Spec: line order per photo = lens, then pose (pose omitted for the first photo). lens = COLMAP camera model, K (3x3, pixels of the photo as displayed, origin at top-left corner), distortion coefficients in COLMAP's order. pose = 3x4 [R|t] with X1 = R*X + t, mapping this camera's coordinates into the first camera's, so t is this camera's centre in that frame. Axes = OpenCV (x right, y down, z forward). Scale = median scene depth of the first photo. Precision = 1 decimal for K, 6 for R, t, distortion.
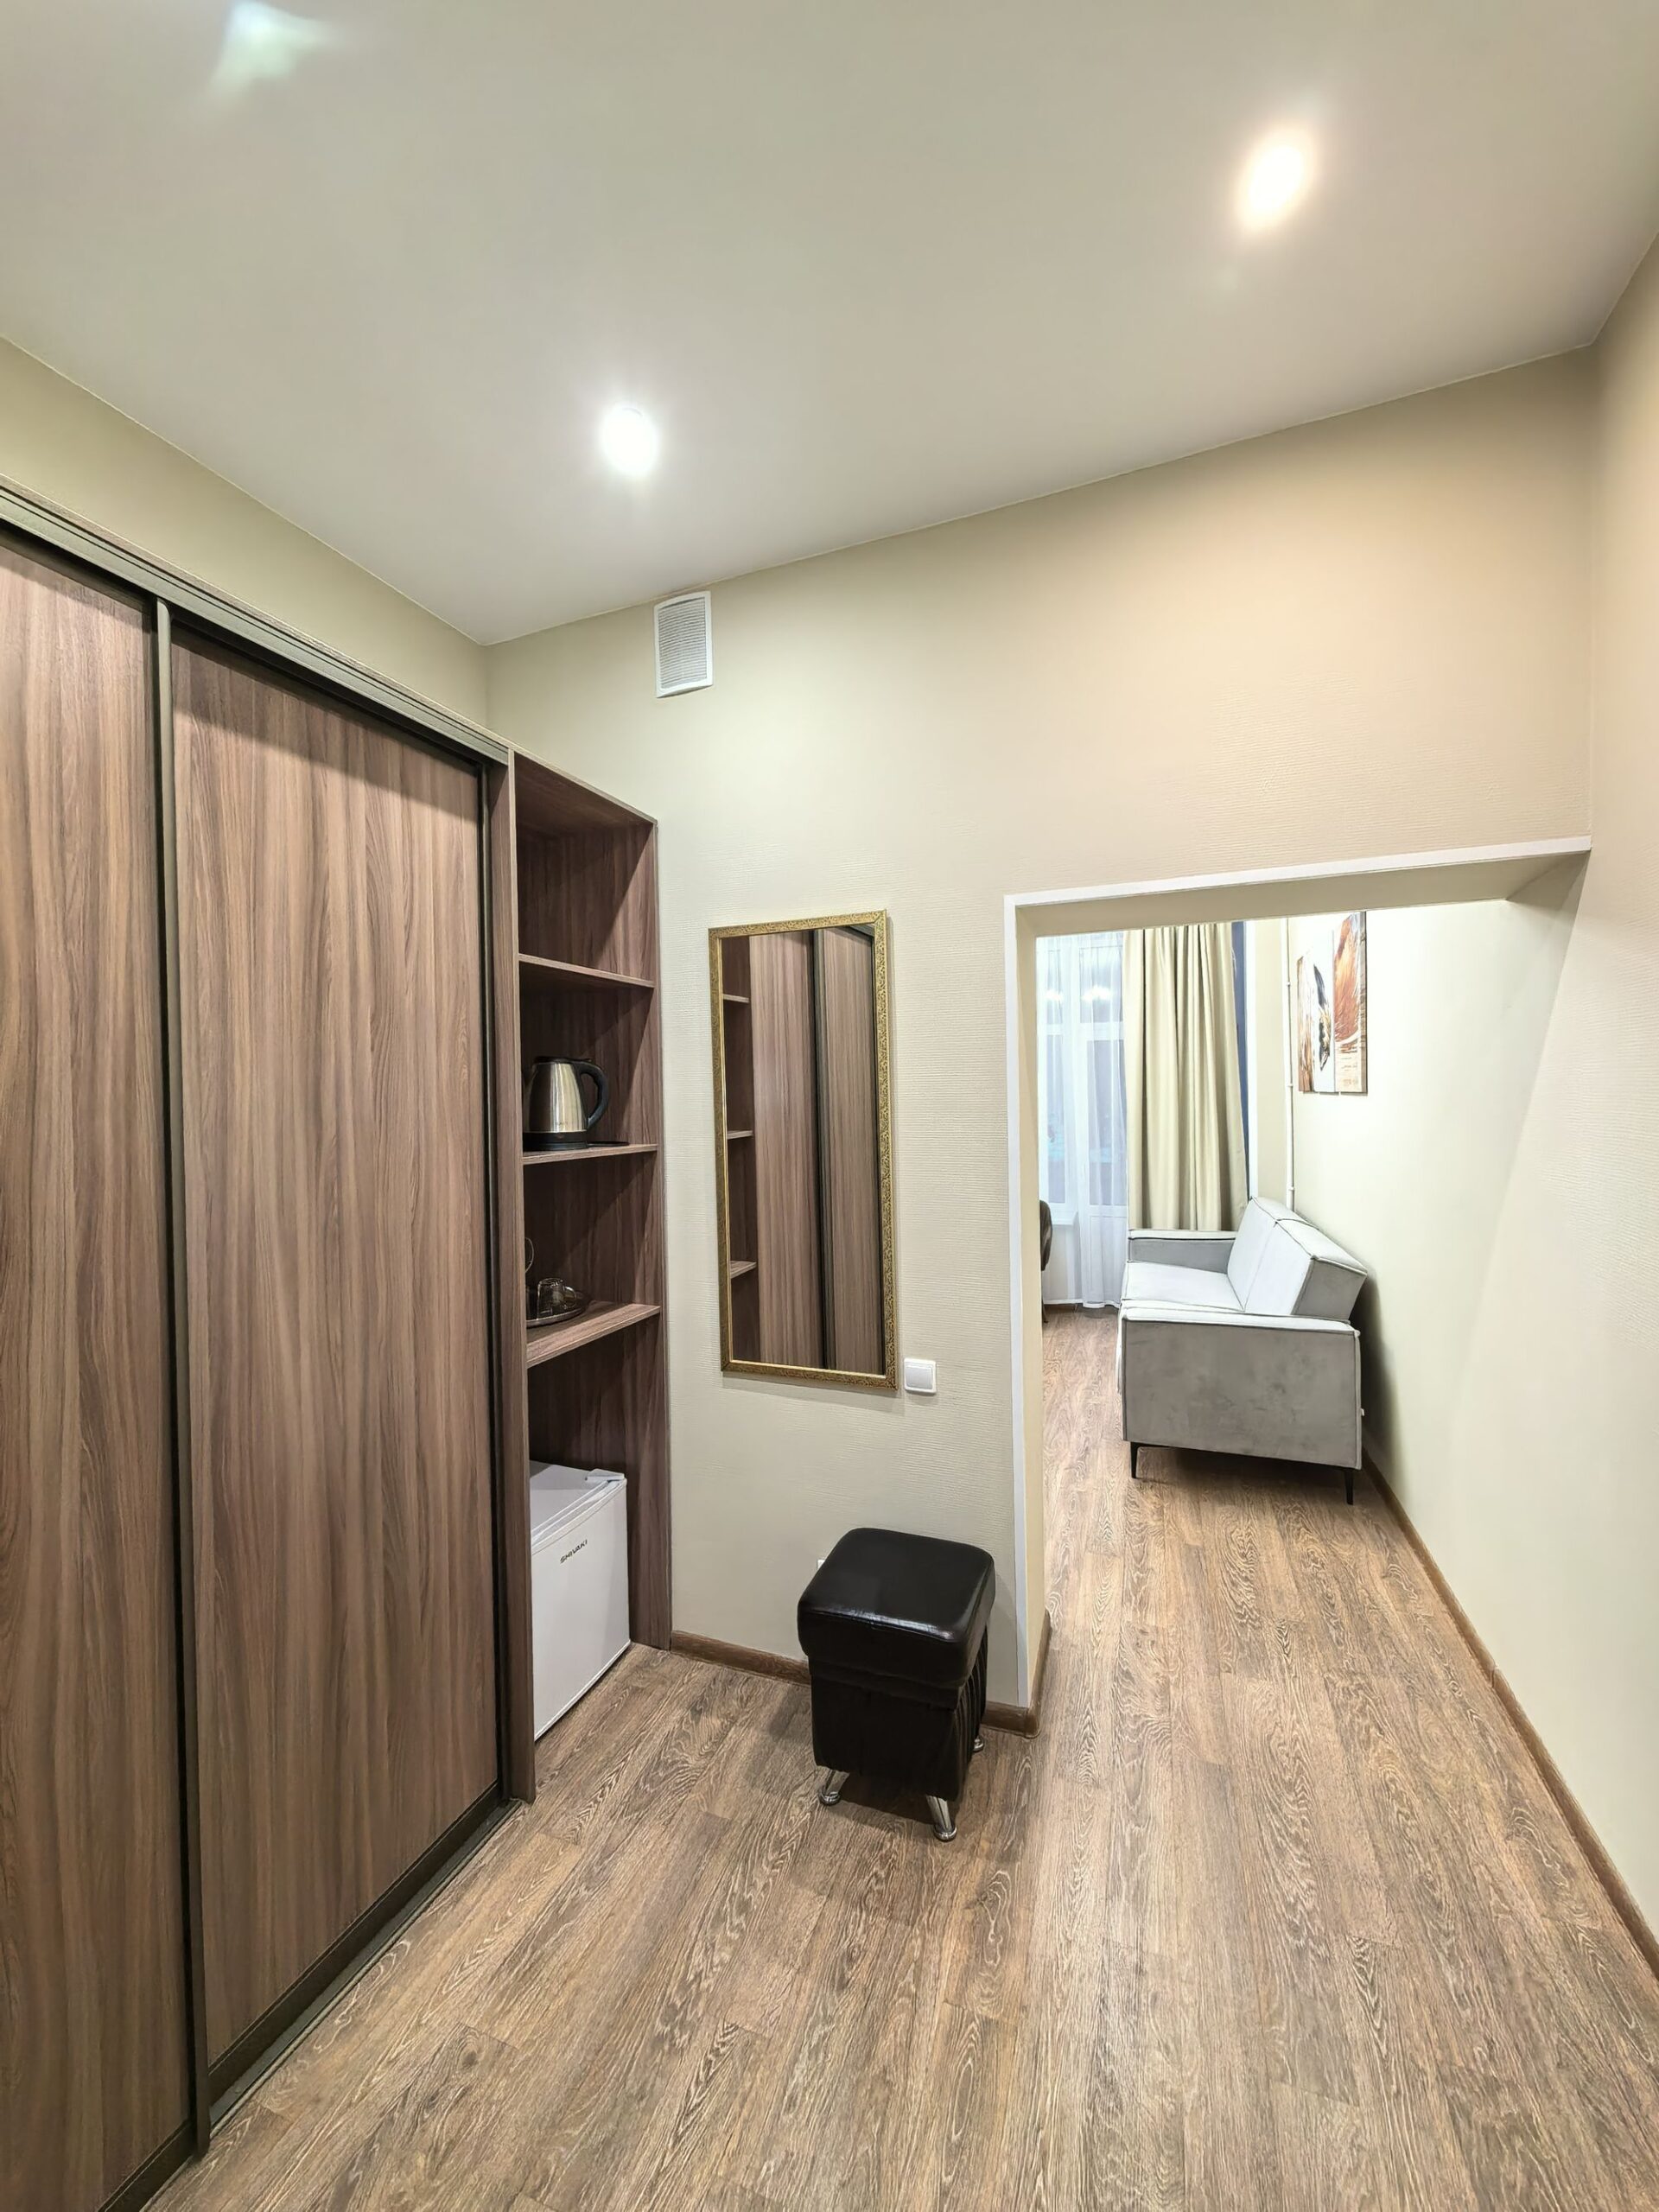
lens RADIAL K [[862.6, 0, 832.3], [0, 862.6, 1108.4], [0, 0, 1]] dist [0.000936, -0.000126]
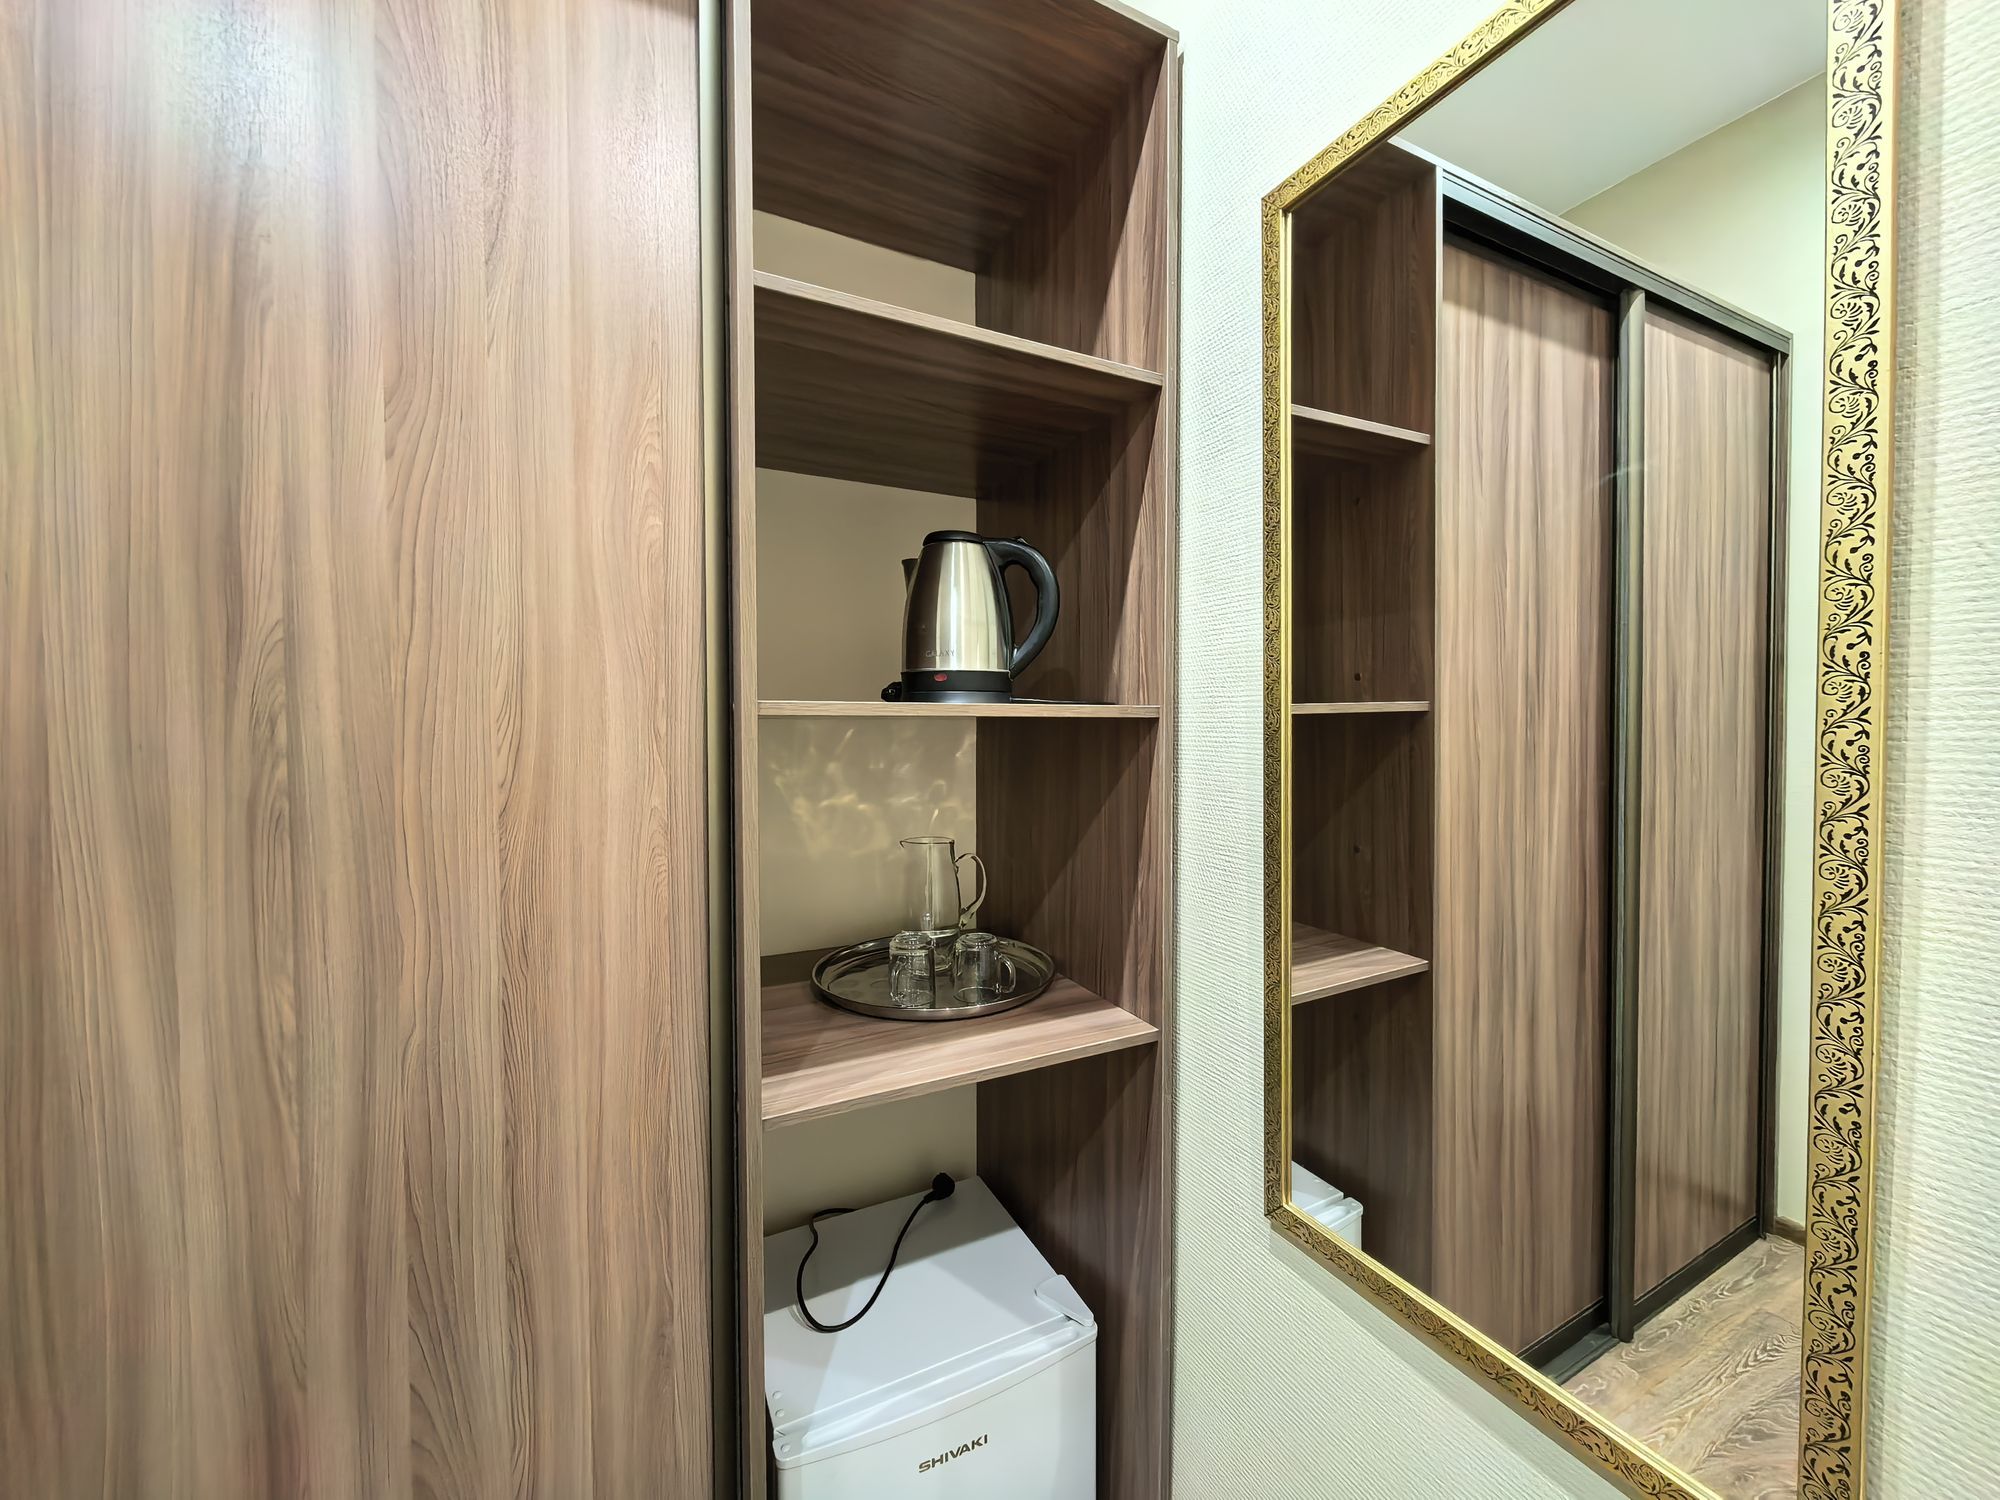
lens RADIAL K [[775.9, 0, 1000.0], [0, 775.9, 750.0], [0, 0, 1]] dist [-0.002217, -0.000081]
pose [[0.751123, 0.035532, -0.659205, 0.029177], [-0.016523, 0.999250, 0.035034, 0.072153], [0.659955, -0.015422, 0.751146, 0.811000]]
